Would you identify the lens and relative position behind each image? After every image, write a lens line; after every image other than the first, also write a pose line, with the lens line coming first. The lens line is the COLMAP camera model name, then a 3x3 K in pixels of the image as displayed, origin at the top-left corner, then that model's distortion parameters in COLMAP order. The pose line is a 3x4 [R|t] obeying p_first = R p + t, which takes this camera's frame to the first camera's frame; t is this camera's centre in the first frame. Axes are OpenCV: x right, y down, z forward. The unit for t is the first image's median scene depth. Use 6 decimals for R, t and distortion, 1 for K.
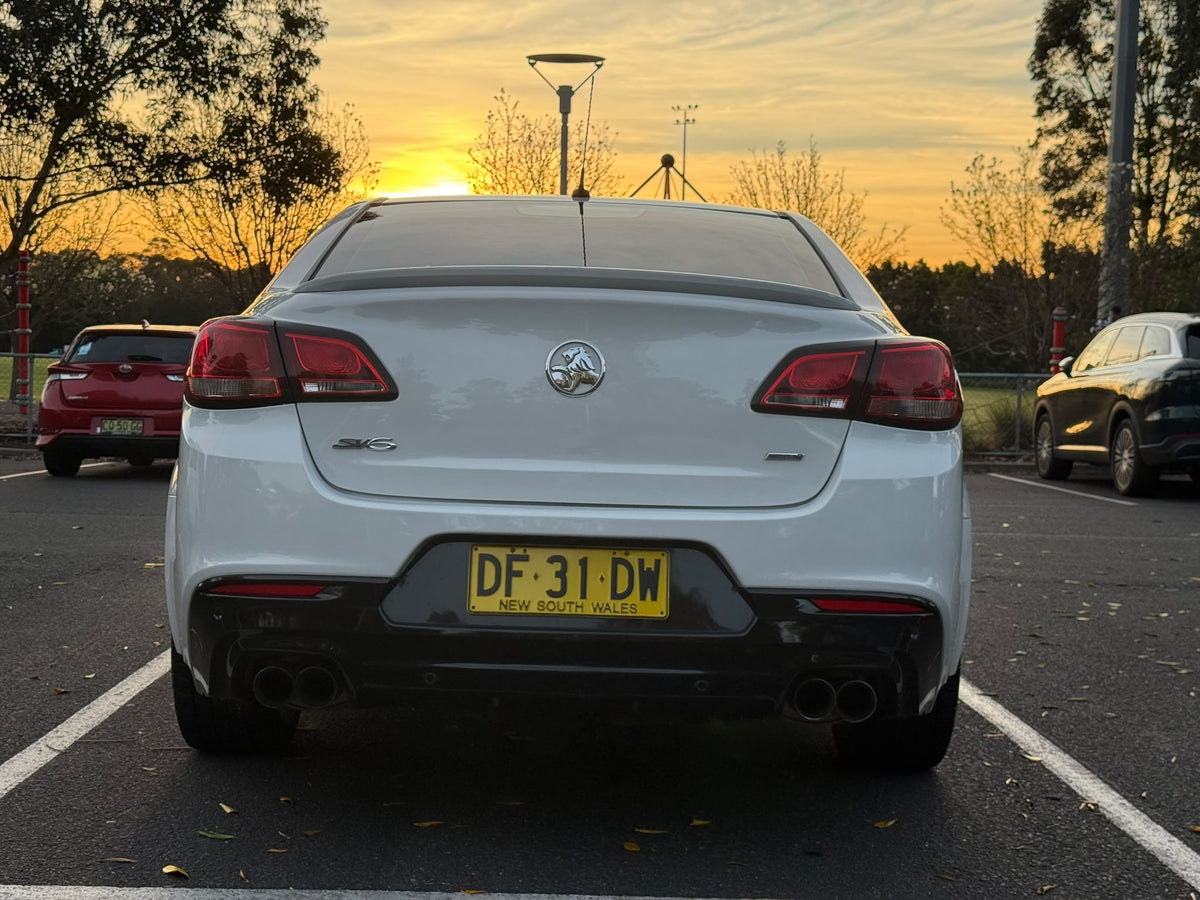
lens RADIAL K [[1684.3, 0, 600.0], [0, 1684.3, 450.0], [0, 0, 1]] dist [0.211627, -0.488848]
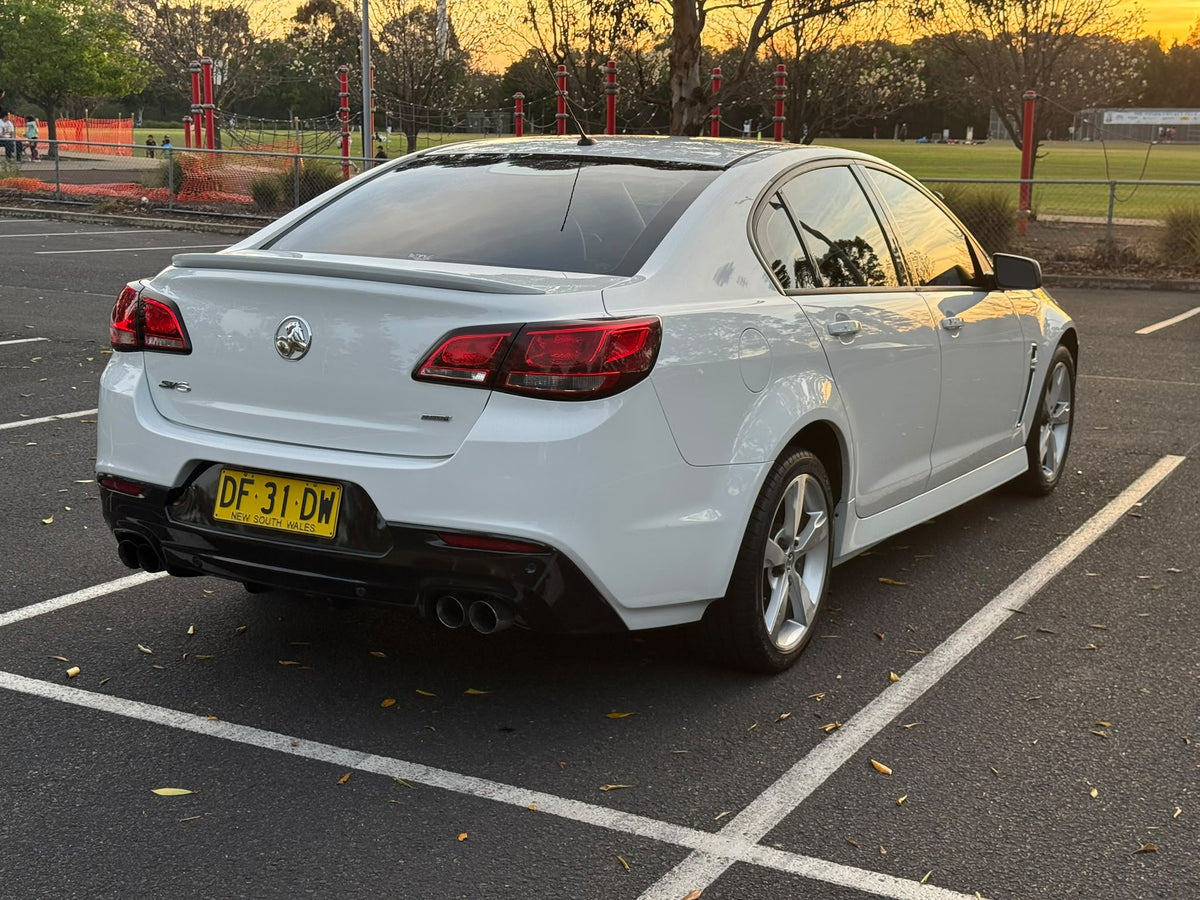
lens RADIAL K [[1684.3, 0, 600.0], [0, 1684.3, 450.0], [0, 0, 1]] dist [0.211627, -0.488848]
pose [[0.870074, 0.082128, -0.486032, 0.610102], [-0.019194, 0.990919, 0.133081, -0.104152], [0.492548, -0.106462, 0.863749, -0.009176]]
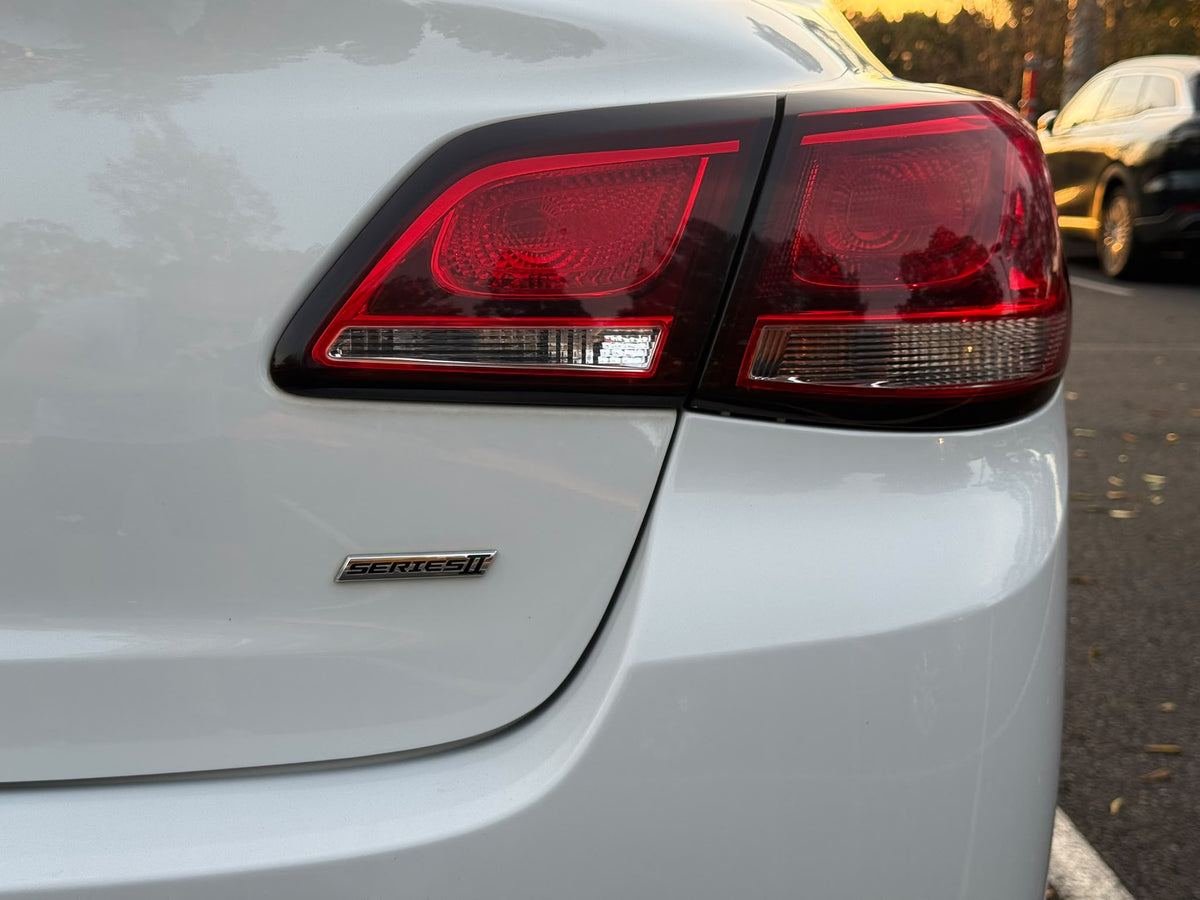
lens RADIAL K [[1684.3, 0, 600.0], [0, 1684.3, 450.0], [0, 0, 1]] dist [0.211627, -0.488848]
pose [[0.999552, -0.010099, 0.028182, 0.097086], [0.006060, 0.990150, 0.139881, -0.036488], [-0.029317, -0.139648, 0.989767, 0.559726]]
